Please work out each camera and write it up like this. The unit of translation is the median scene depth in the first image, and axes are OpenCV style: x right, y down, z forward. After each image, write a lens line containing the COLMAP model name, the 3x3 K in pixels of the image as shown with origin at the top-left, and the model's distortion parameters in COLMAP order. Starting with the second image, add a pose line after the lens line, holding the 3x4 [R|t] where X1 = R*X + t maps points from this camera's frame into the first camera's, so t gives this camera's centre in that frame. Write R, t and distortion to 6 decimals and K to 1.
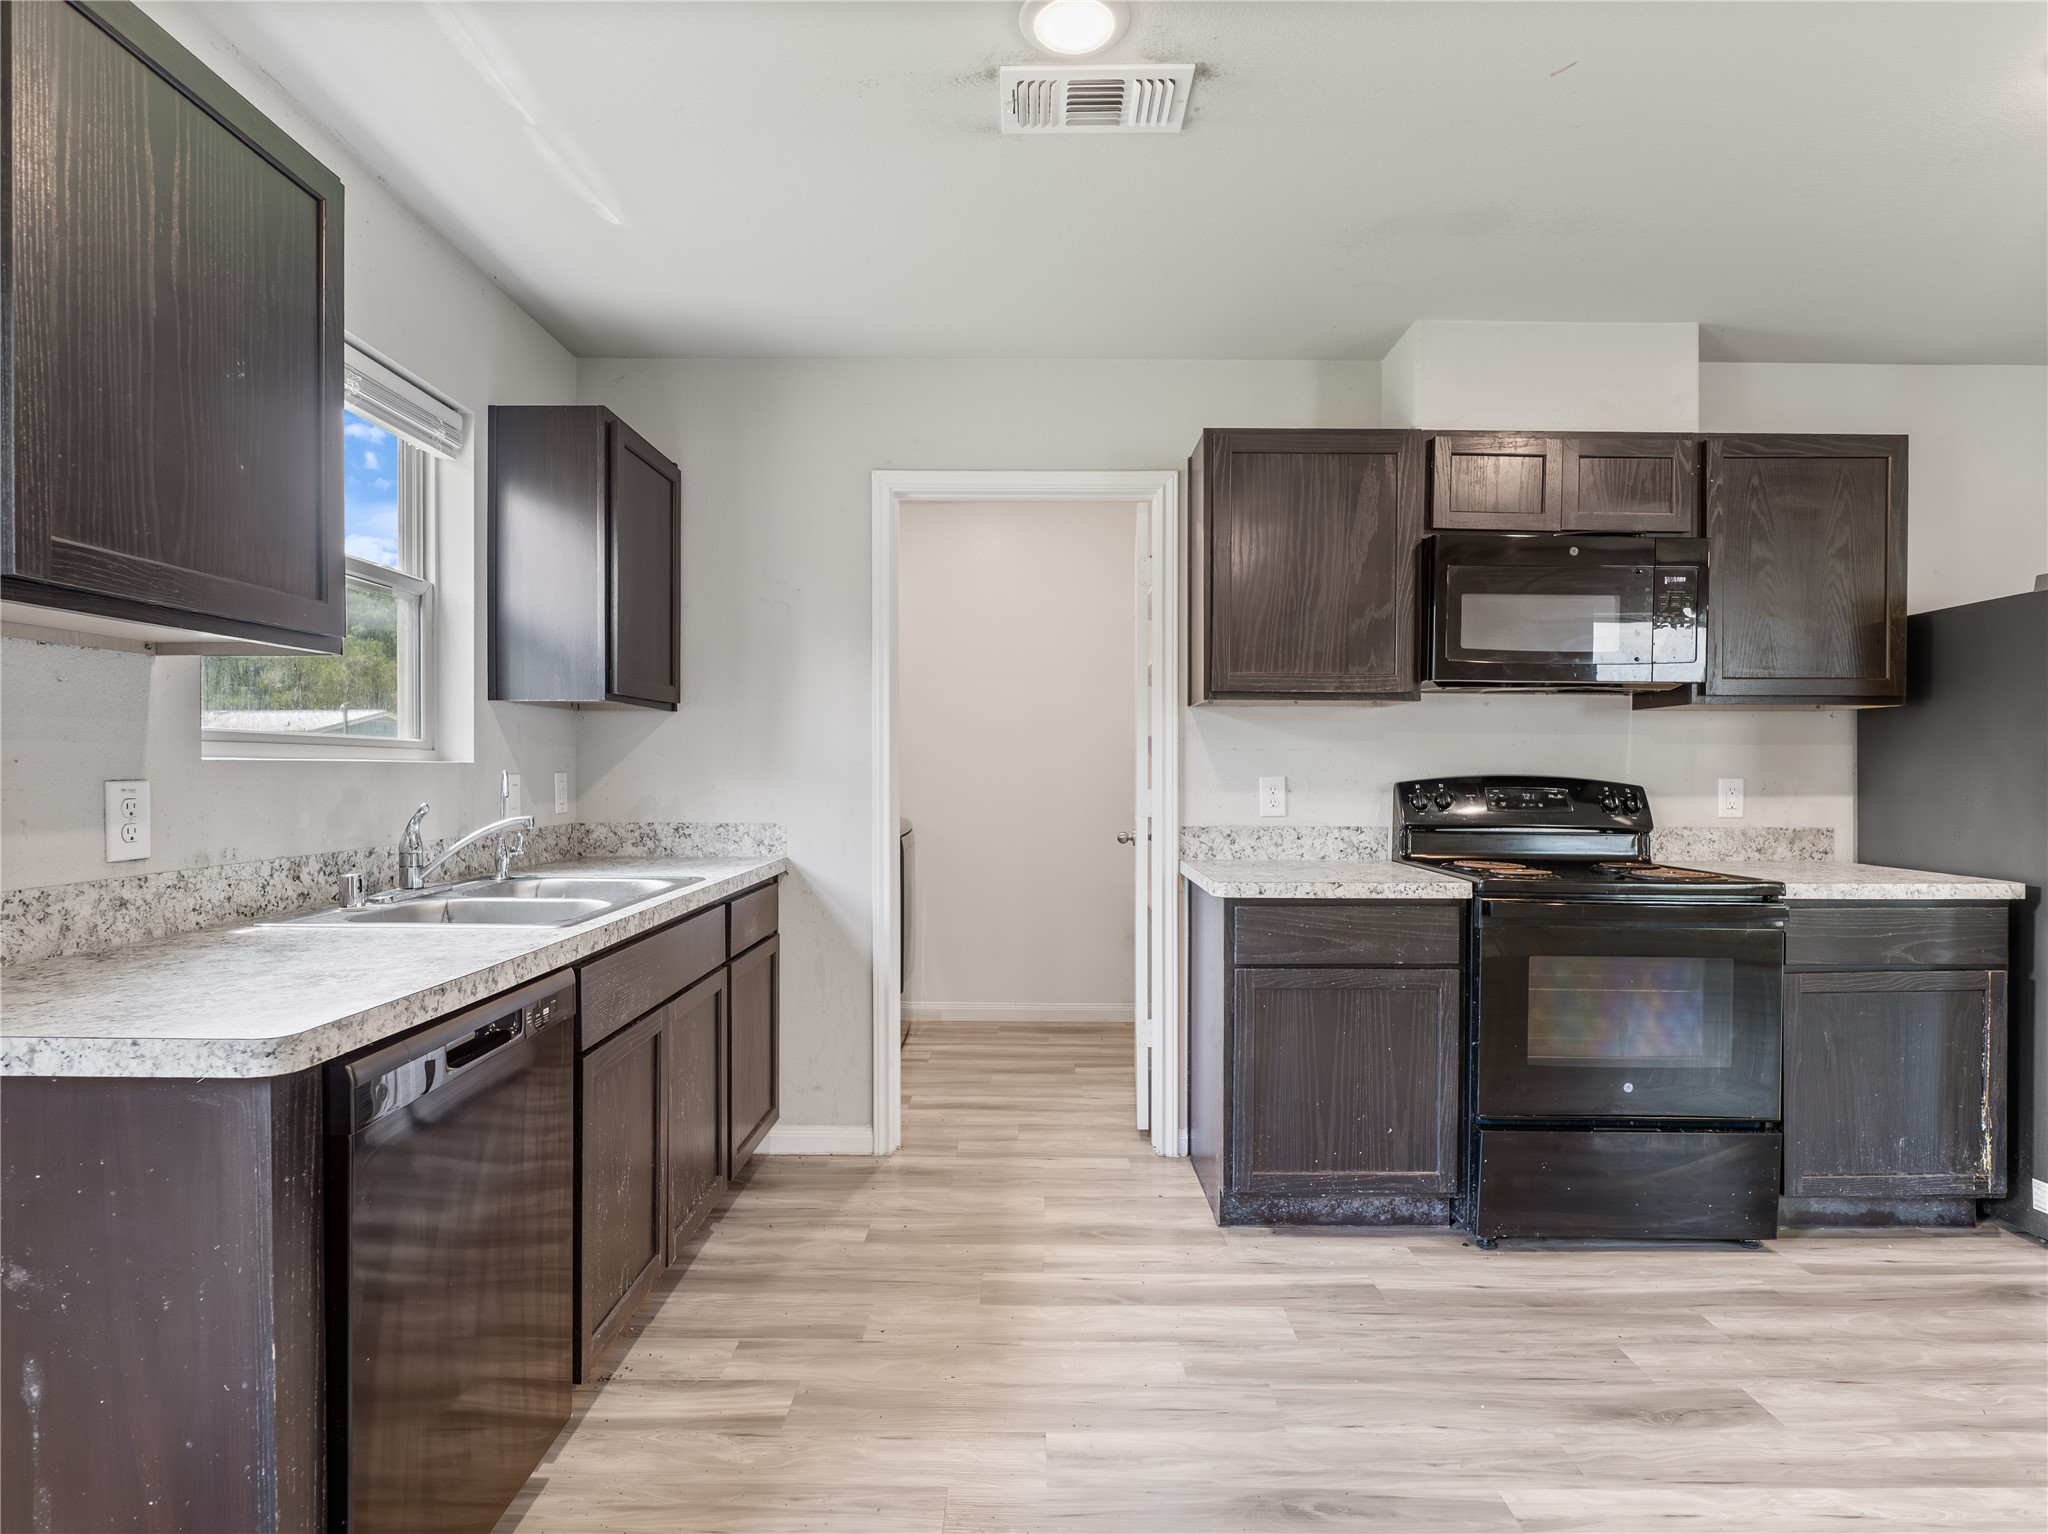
lens RADIAL K [[1073.5, 0, 1030.3], [0, 1073.5, 777.1], [0, 0, 1]] dist [-0.003514, -0.000601]
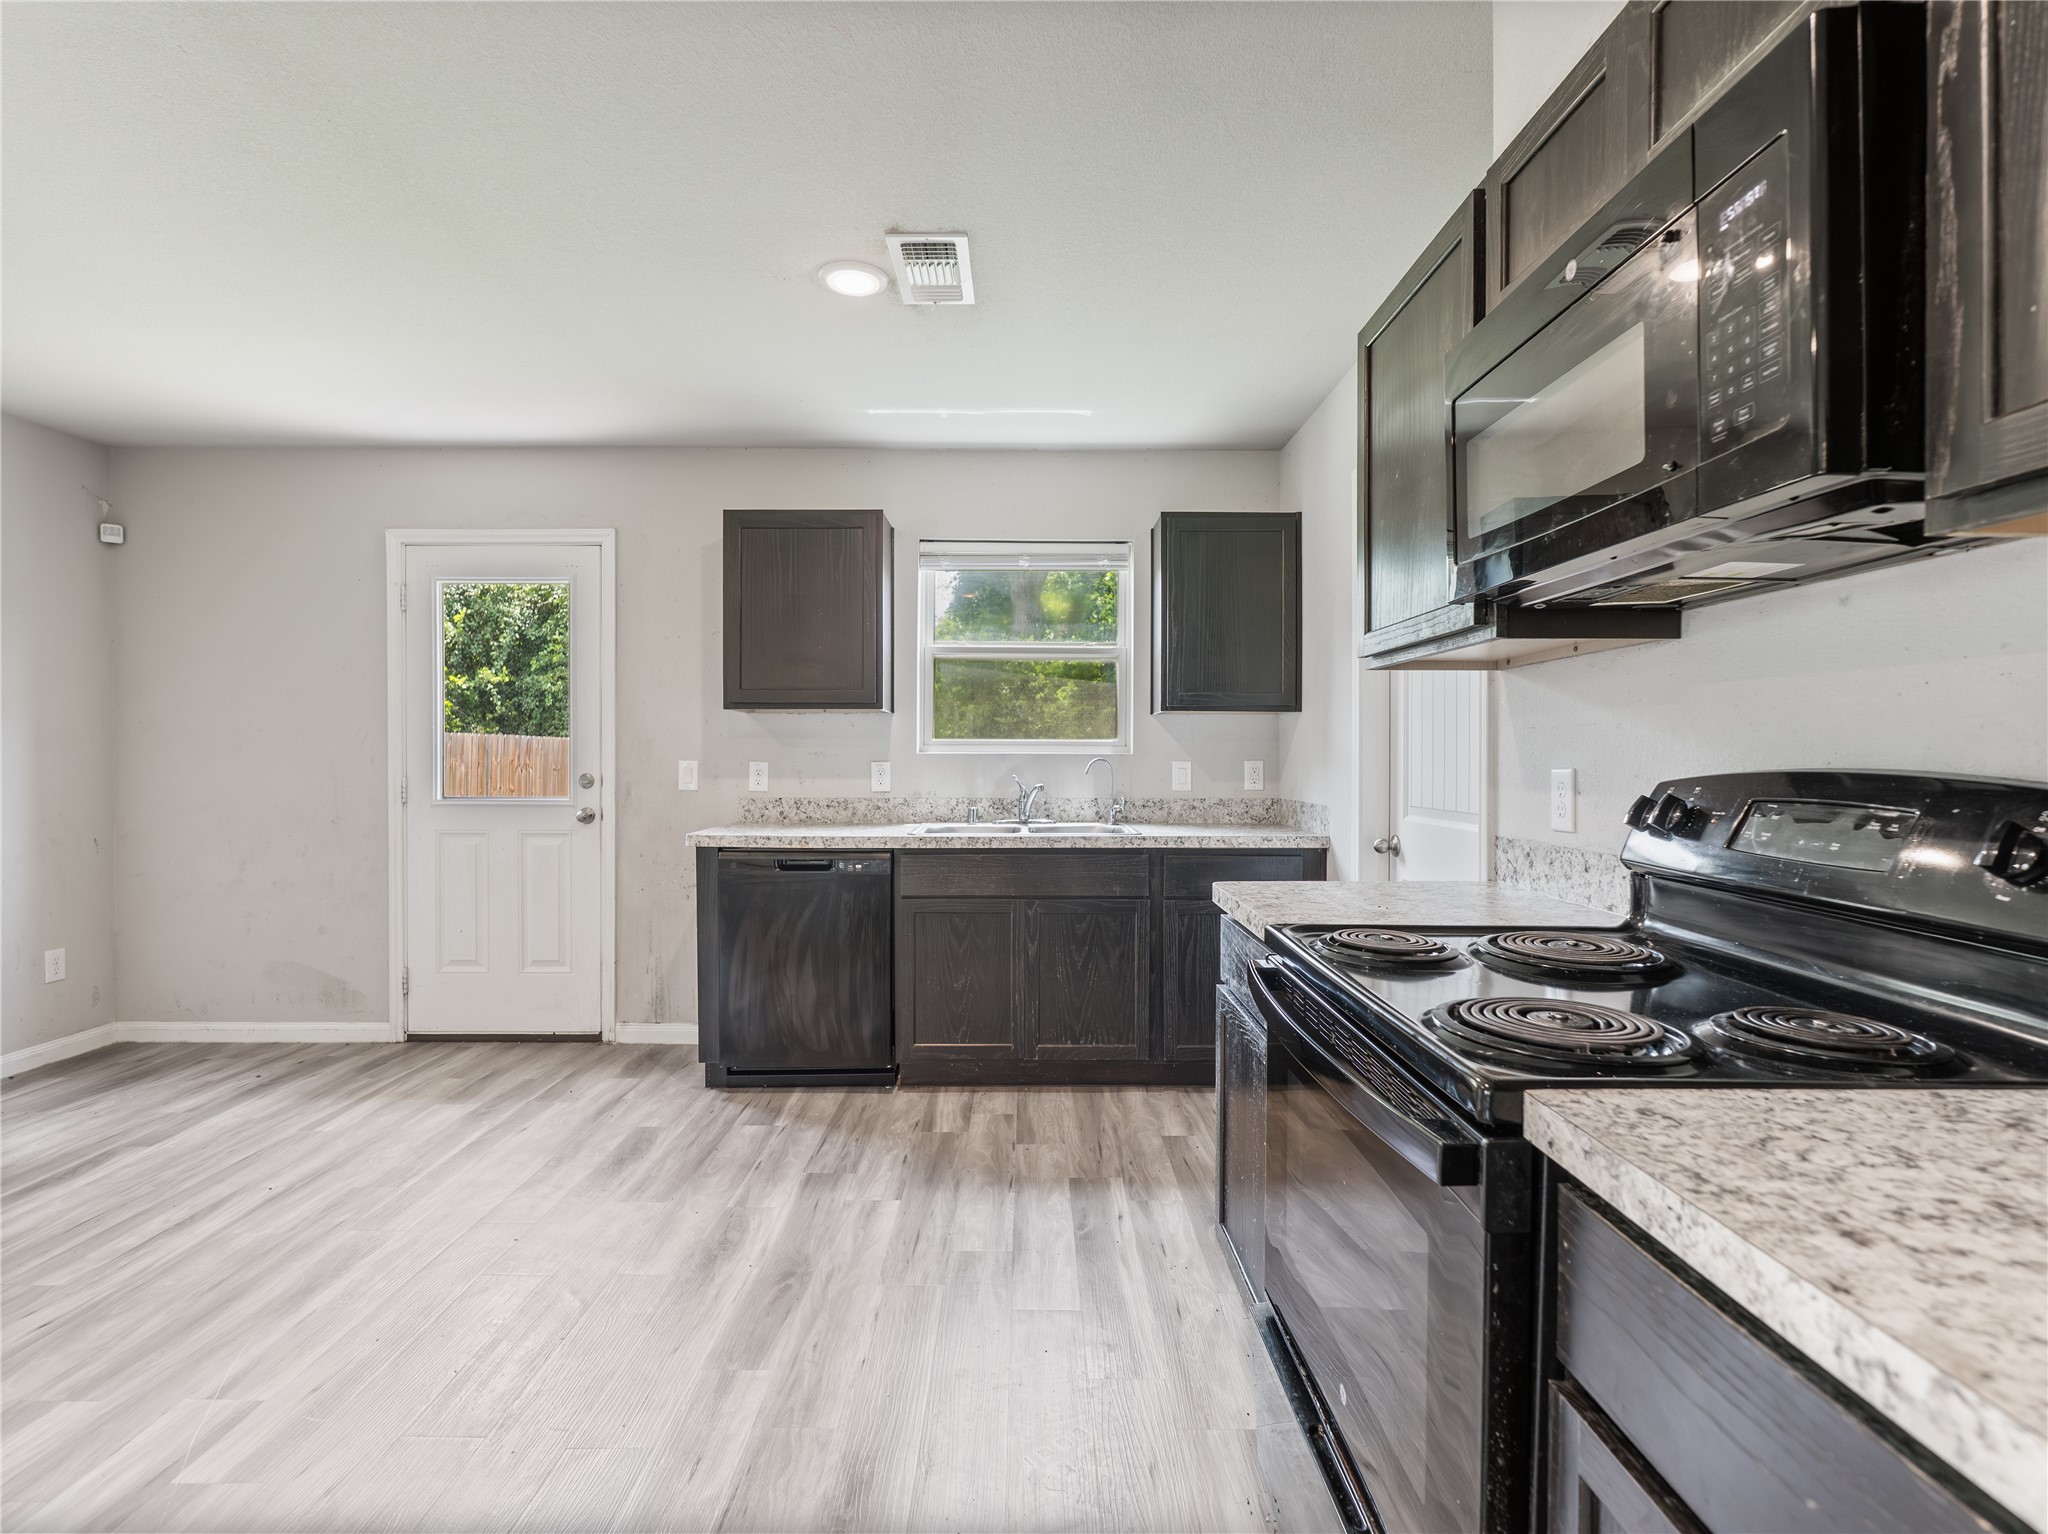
lens RADIAL K [[995.6, 0, 1024.0], [0, 995.6, 767.0], [0, 0, 1]] dist [-0.004736, -0.000333]
pose [[-0.000237, 0.007612, -0.999971, 0.963746], [-0.010339, 0.999918, 0.007614, -0.003142], [0.999947, 0.010340, -0.000158, 0.805091]]
